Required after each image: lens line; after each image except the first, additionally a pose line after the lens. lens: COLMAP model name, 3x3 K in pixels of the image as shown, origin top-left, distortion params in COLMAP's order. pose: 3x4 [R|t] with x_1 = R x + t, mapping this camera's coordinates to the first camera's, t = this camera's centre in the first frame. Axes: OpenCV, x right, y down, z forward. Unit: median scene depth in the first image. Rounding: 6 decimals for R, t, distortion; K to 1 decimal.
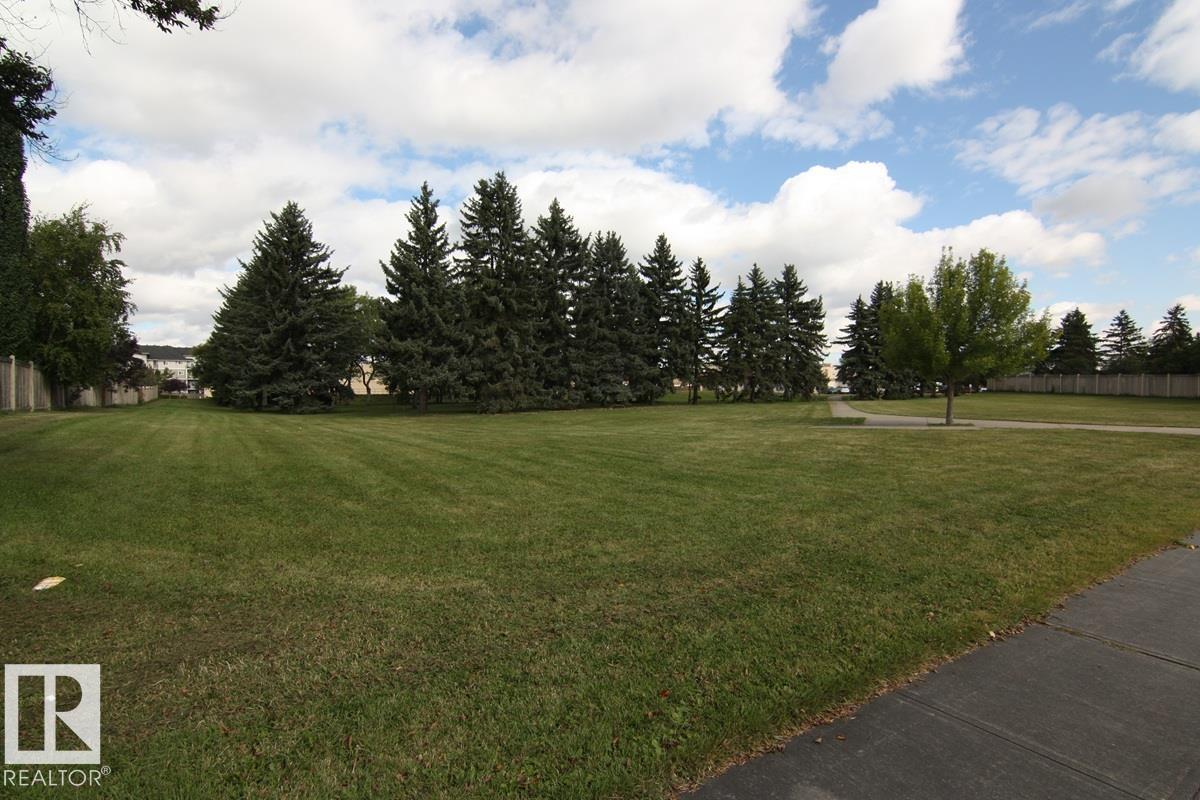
lens RADIAL K [[613.2, 0, 616.2], [0, 613.2, 408.8], [0, 0, 1]] dist [-0.003632, -0.010933]
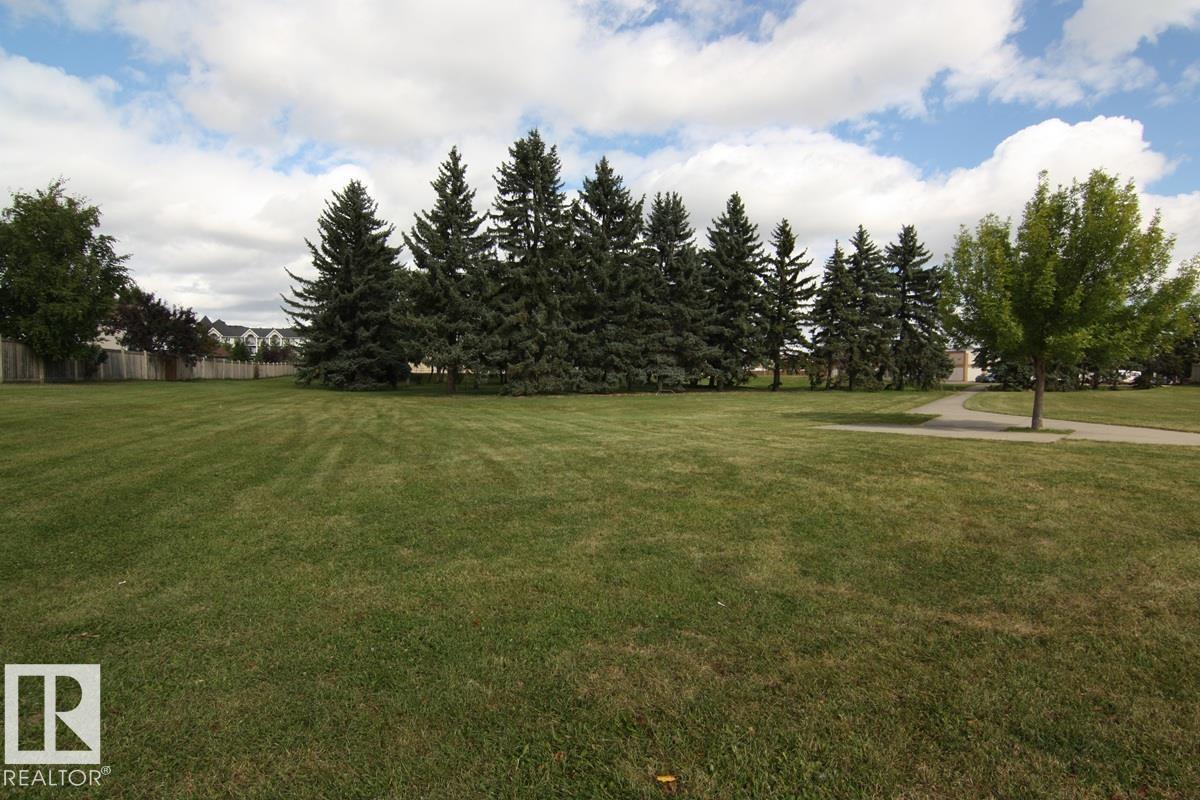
lens RADIAL K [[613.2, 0, 616.2], [0, 613.2, 408.8], [0, 0, 1]] dist [-0.003632, -0.010933]
pose [[0.968458, 0.032037, -0.247109, 0.162287], [-0.024851, 0.999174, 0.032145, -0.005994], [0.247934, -0.024991, 0.968454, 0.137395]]
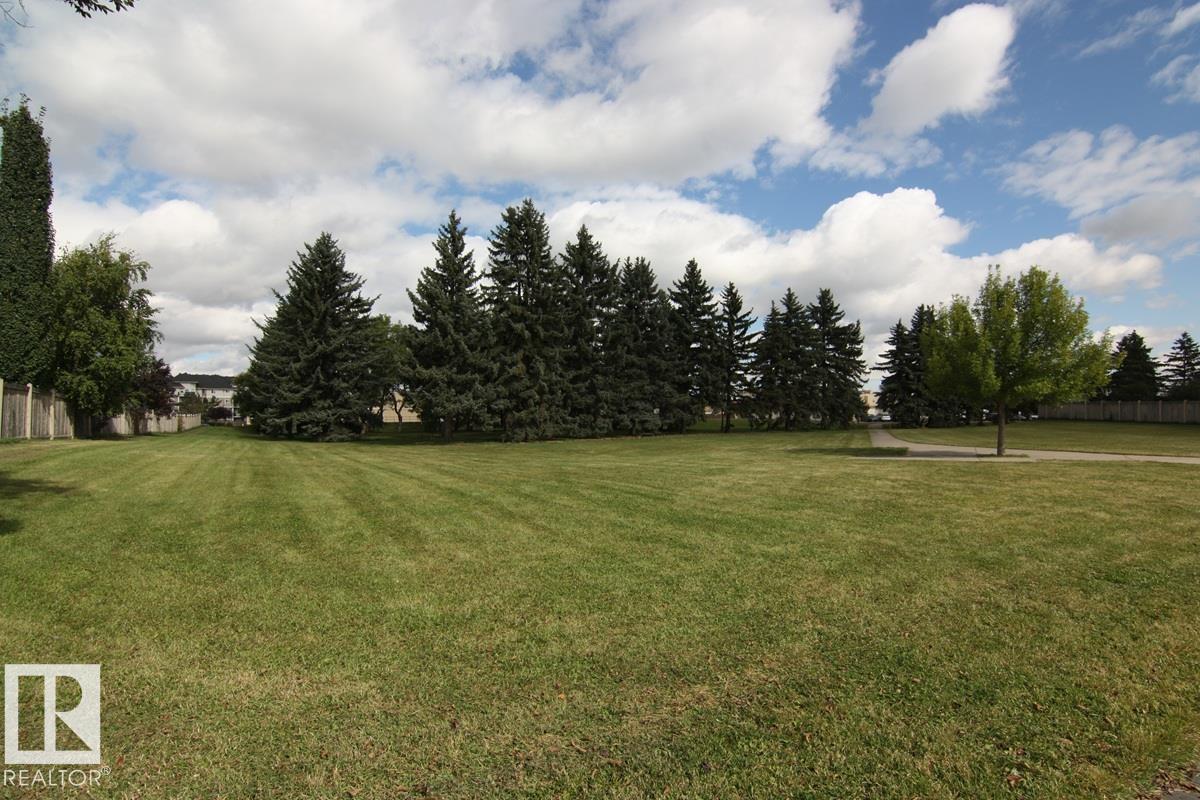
lens RADIAL K [[613.2, 0, 616.2], [0, 613.2, 408.8], [0, 0, 1]] dist [-0.003632, -0.010933]
pose [[0.998310, -0.001090, -0.058103, 0.011846], [-0.001515, 0.998996, -0.044764, -0.001687], [0.058093, 0.044776, 0.997307, 0.028353]]
